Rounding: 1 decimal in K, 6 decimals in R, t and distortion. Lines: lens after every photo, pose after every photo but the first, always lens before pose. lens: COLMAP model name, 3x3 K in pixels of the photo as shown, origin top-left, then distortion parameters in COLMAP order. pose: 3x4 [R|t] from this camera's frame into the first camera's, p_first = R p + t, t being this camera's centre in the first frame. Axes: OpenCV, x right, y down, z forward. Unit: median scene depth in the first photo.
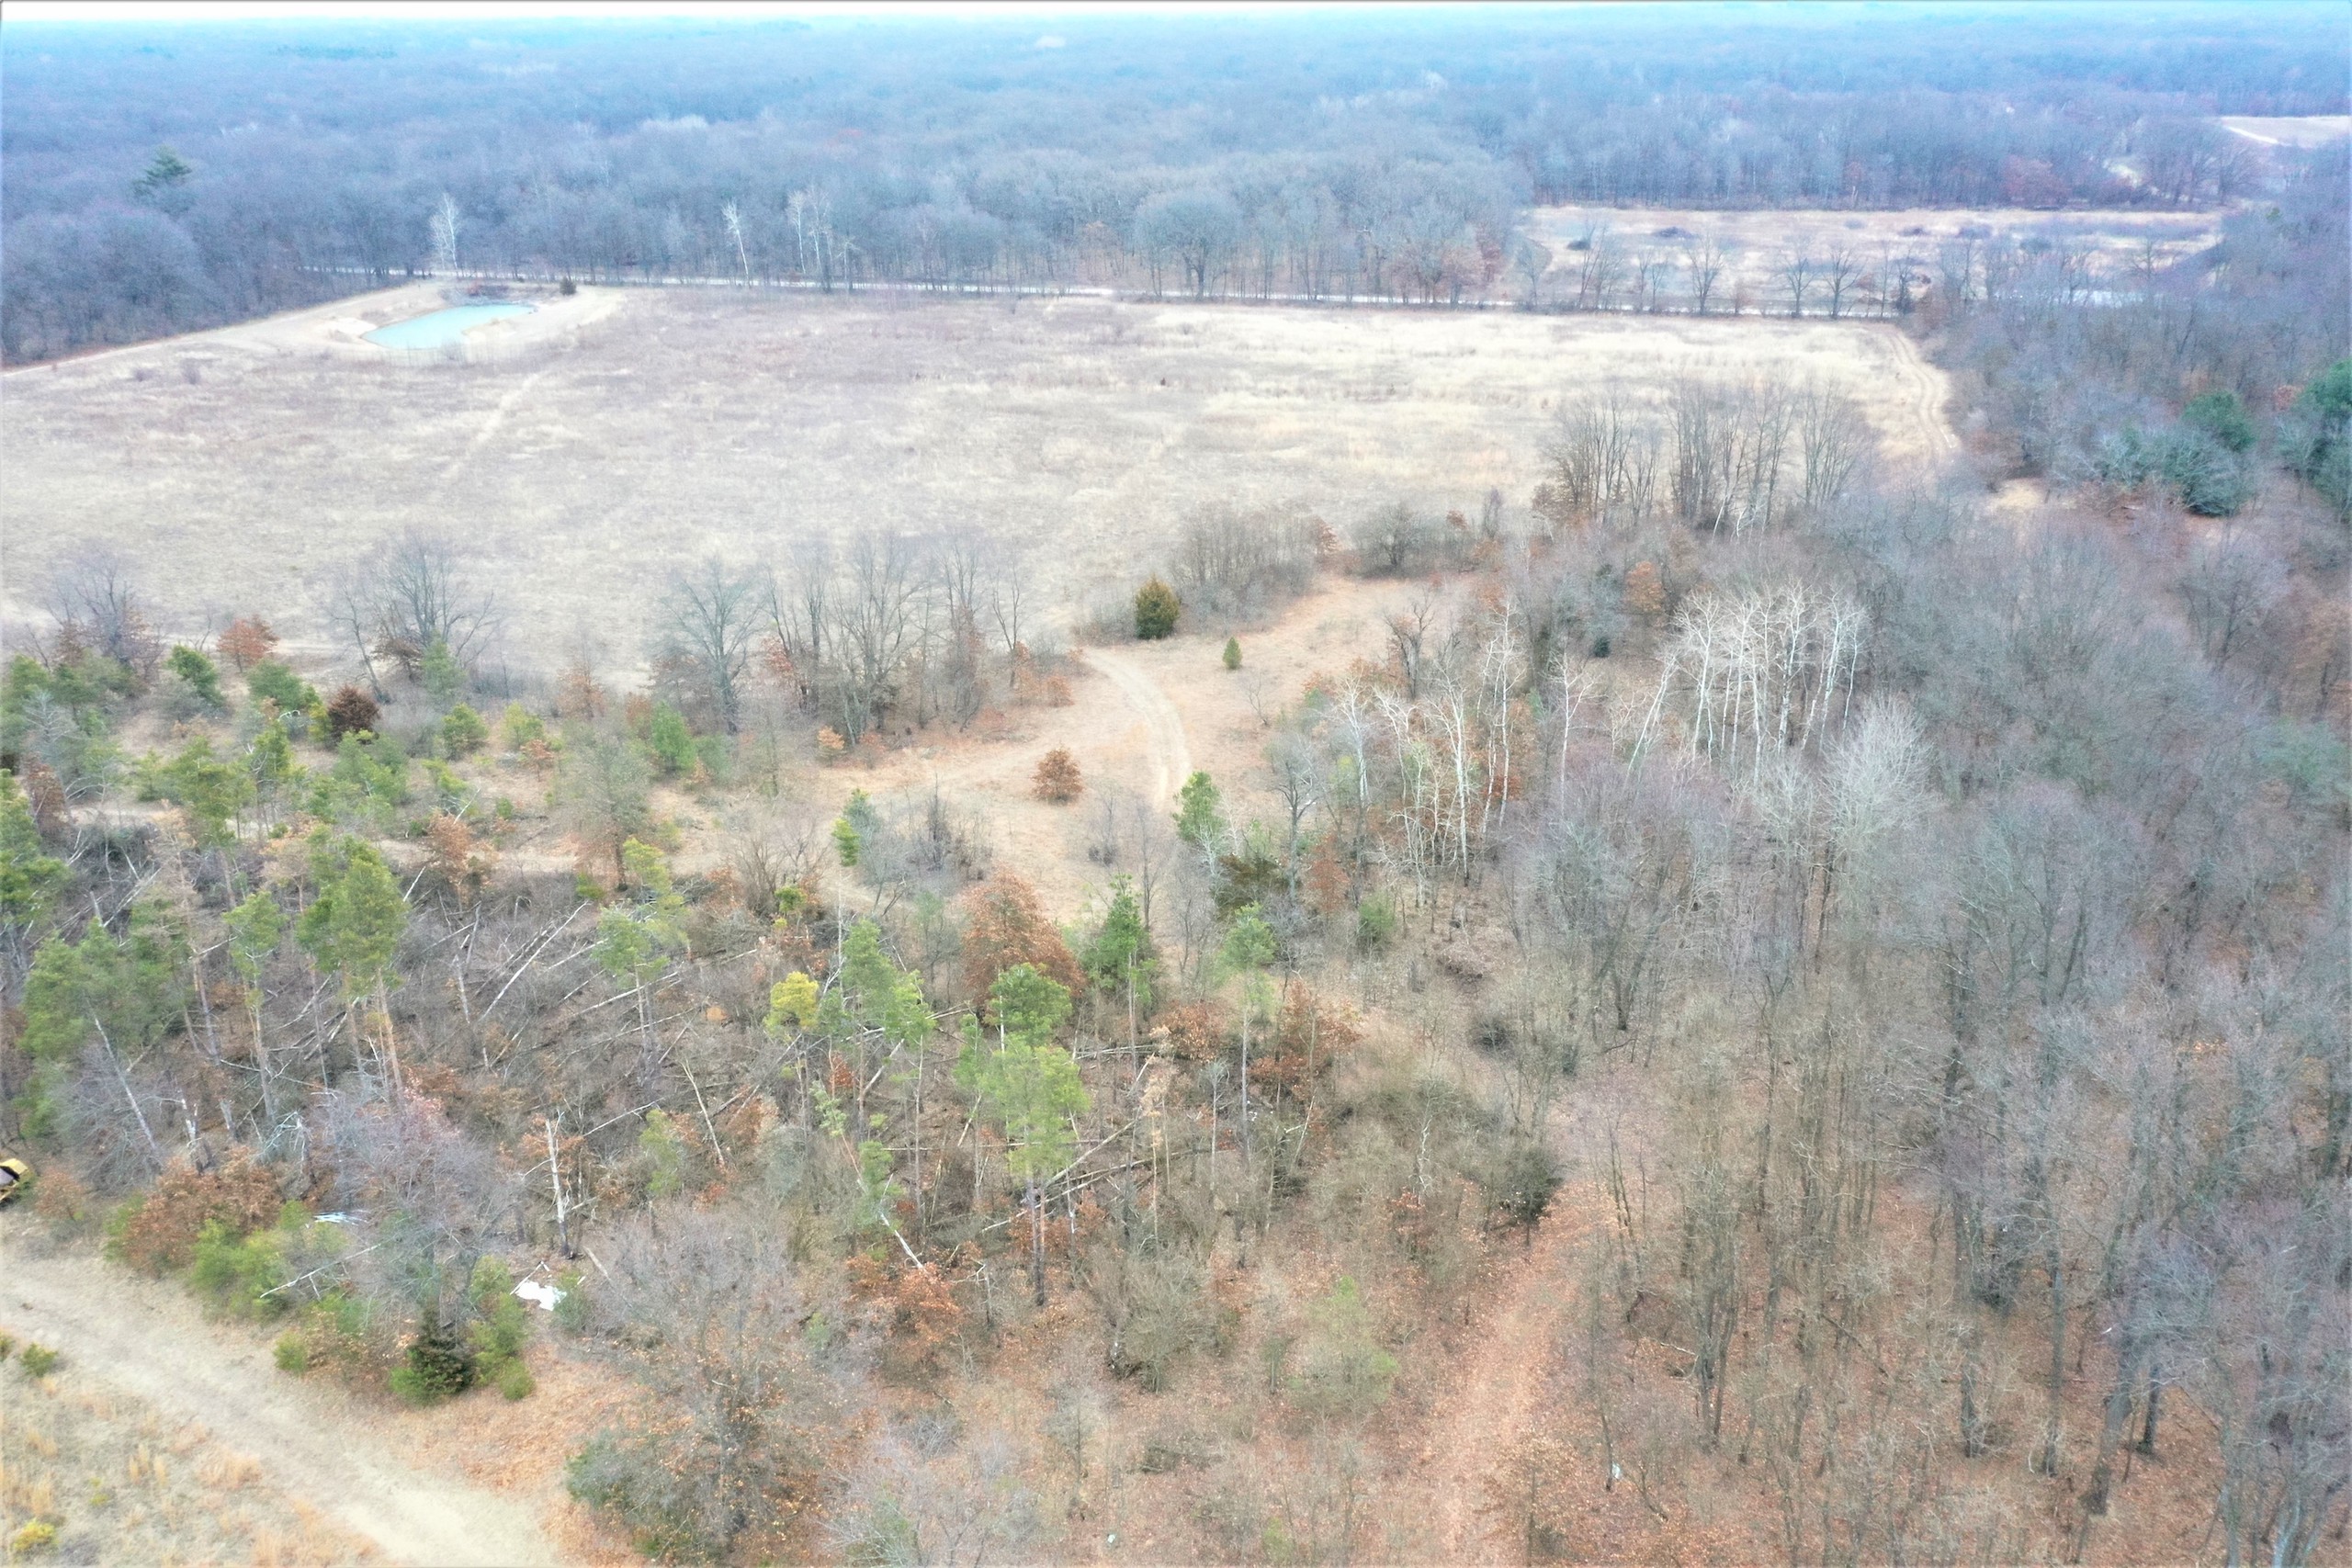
lens RADIAL K [[1836.9, 0, 1183.6], [0, 1836.9, 816.6], [0, 0, 1]] dist [-0.005232, 0.002700]
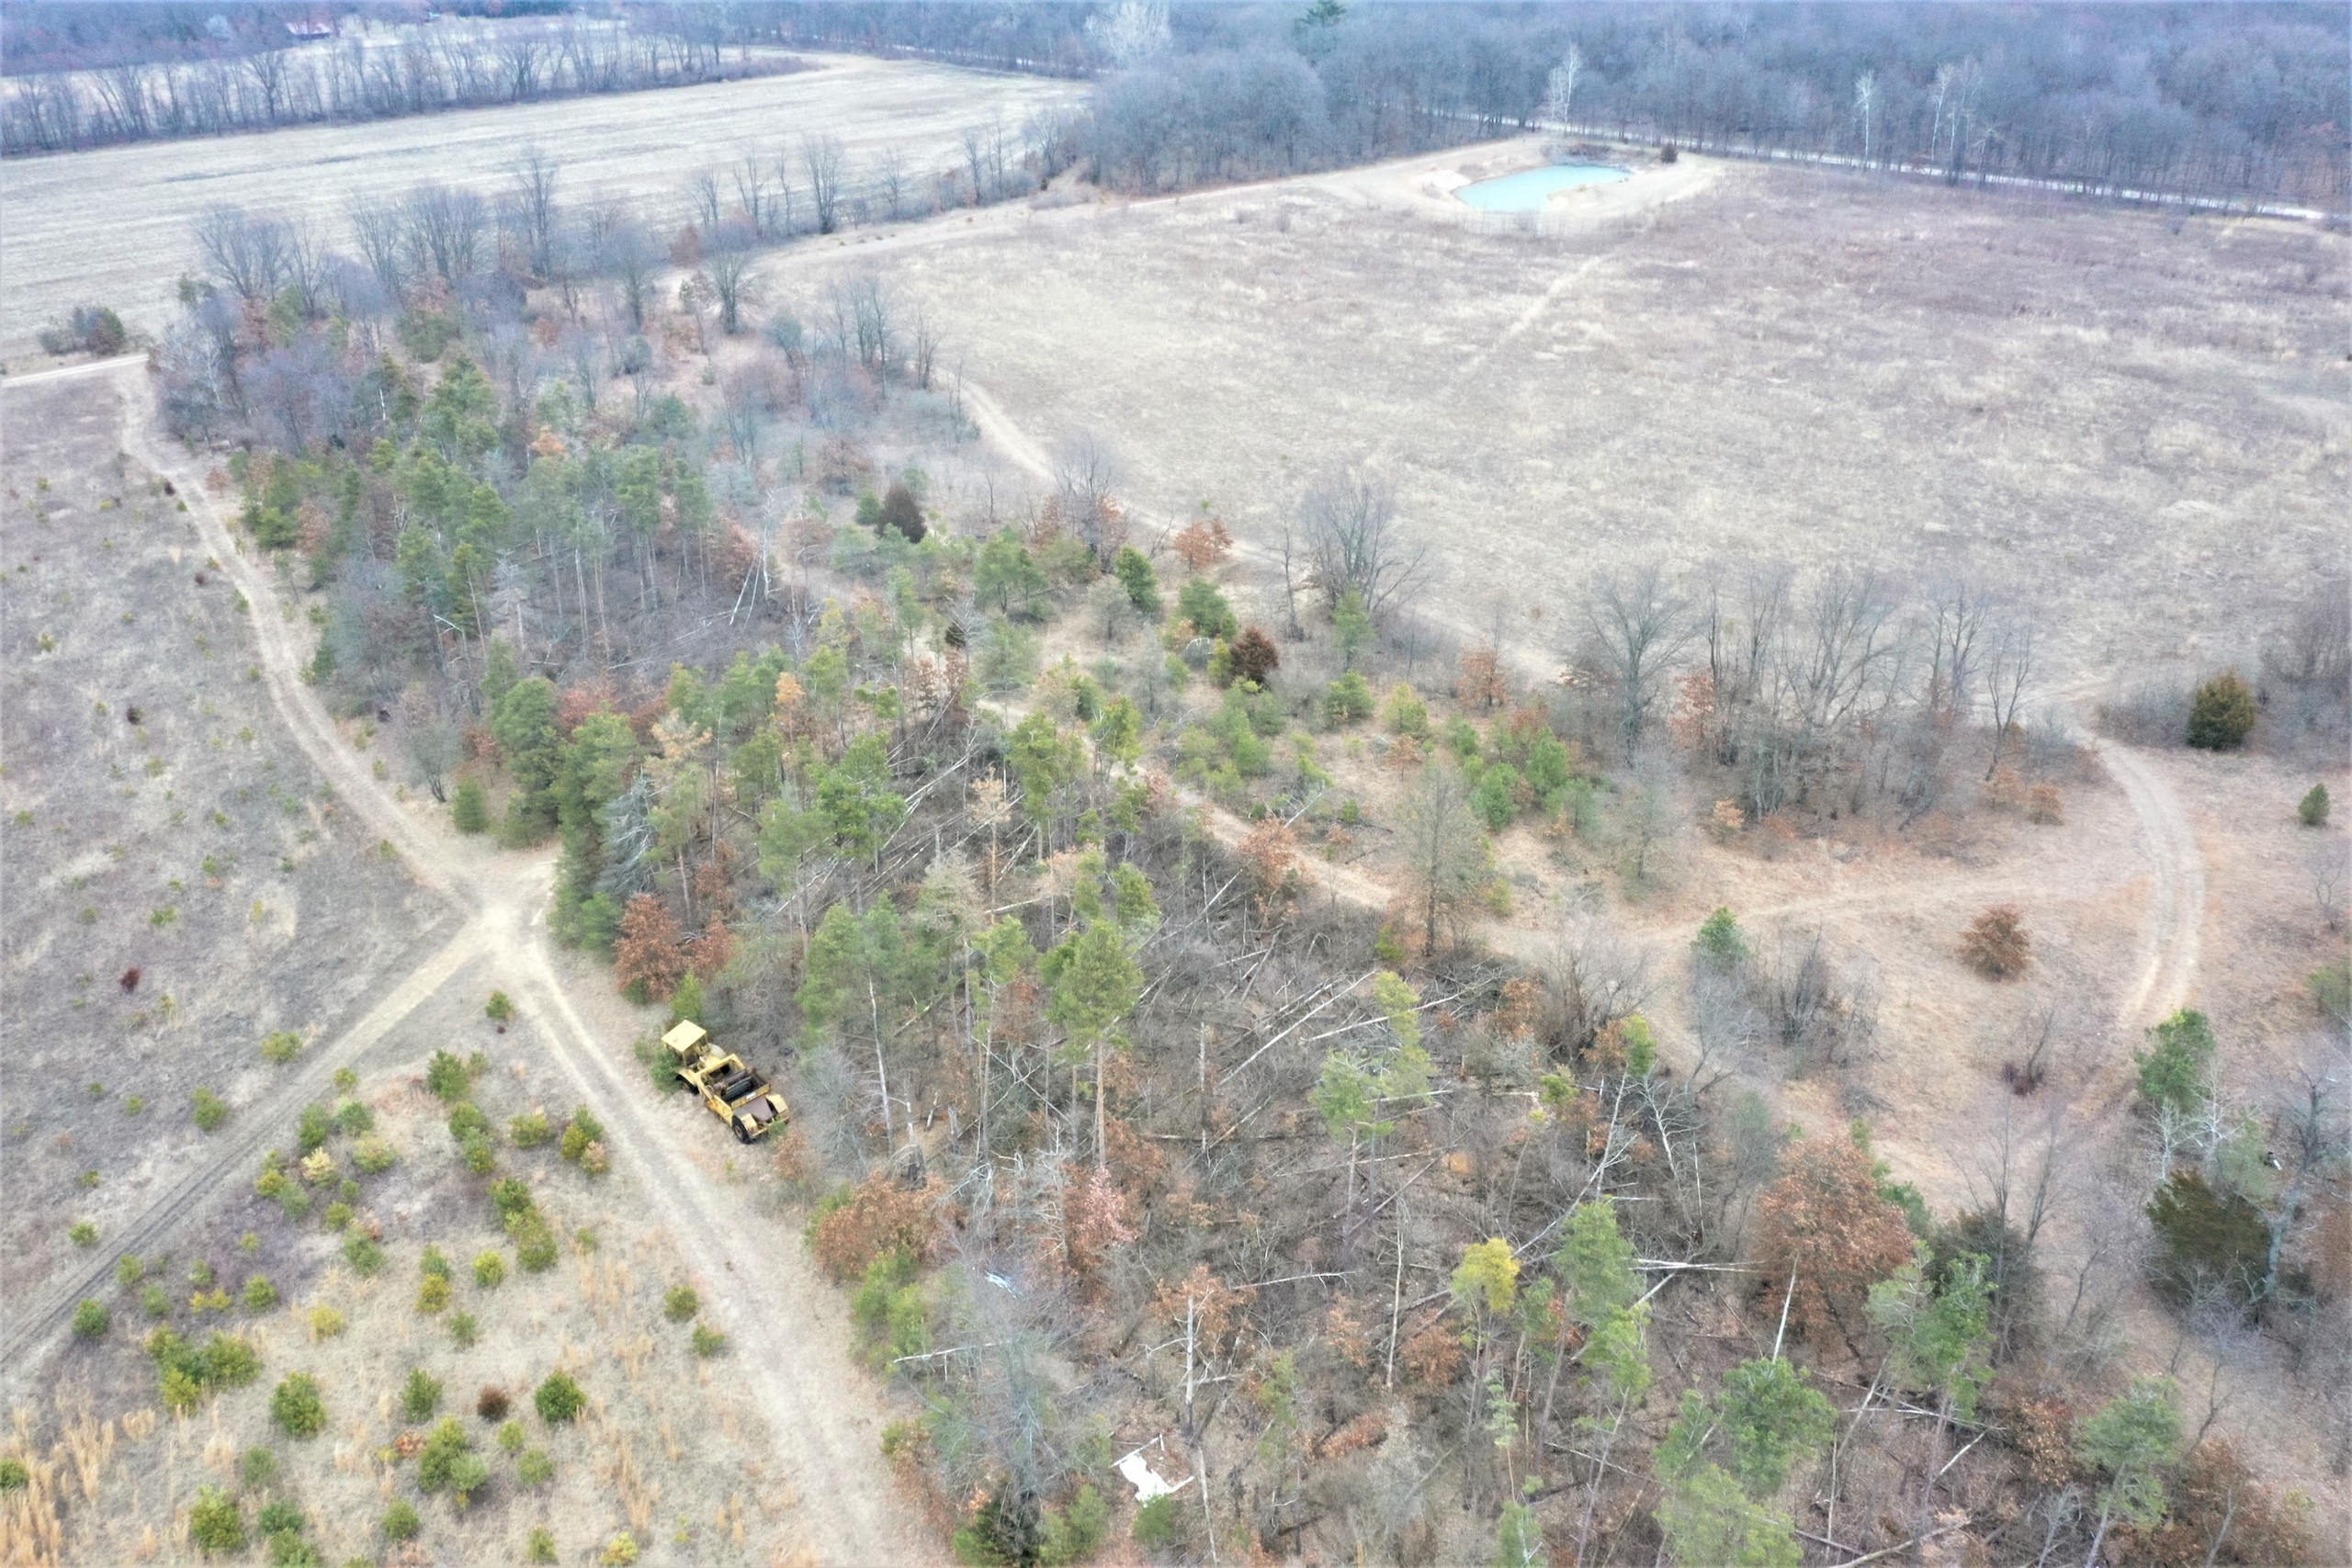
lens RADIAL K [[1836.9, 0, 1183.6], [0, 1836.9, 816.6], [0, 0, 1]] dist [-0.005232, 0.002700]
pose [[0.835032, 0.254191, -0.487964, 0.004428], [-0.212682, 0.967067, 0.139811, -0.052483], [0.507433, -0.012966, 0.861594, 0.077322]]
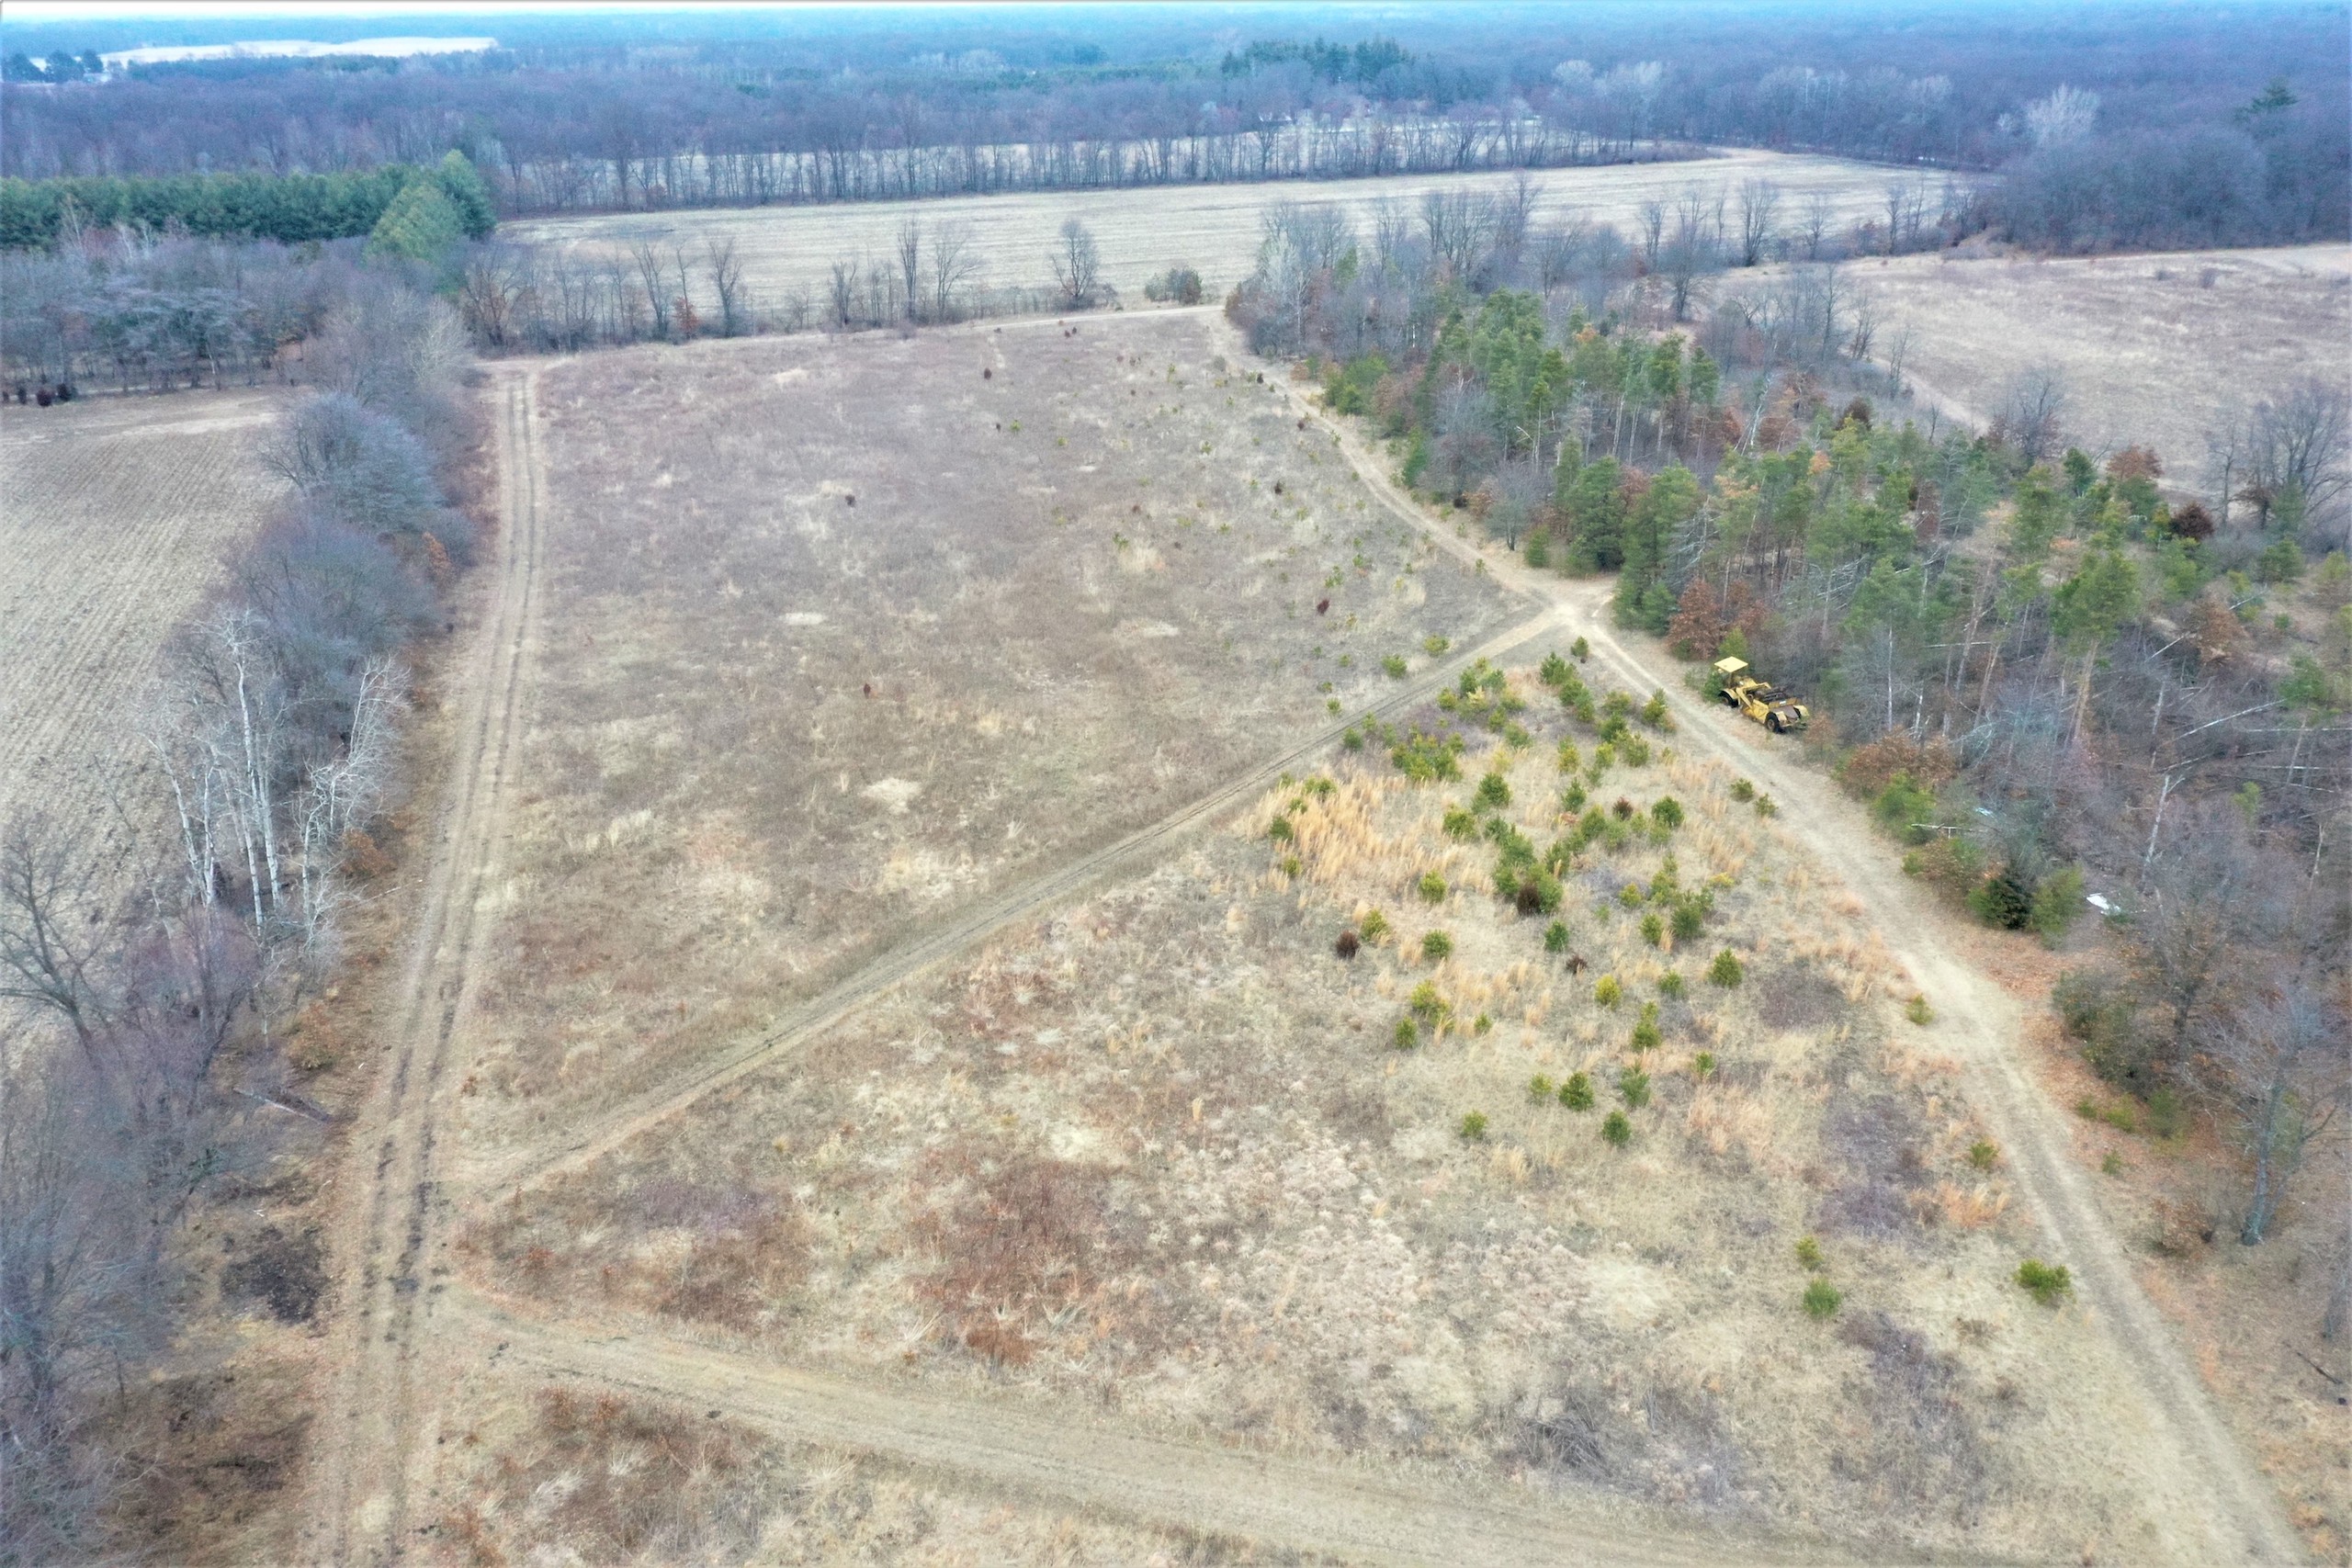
lens RADIAL K [[1836.9, 0, 1183.6], [0, 1836.9, 816.6], [0, 0, 1]] dist [-0.005232, 0.002700]
pose [[0.538130, 0.339907, -0.771284, 0.074187], [-0.327712, 0.927456, 0.180086, 0.056093], [0.776544, 0.155849, 0.610484, -0.072552]]
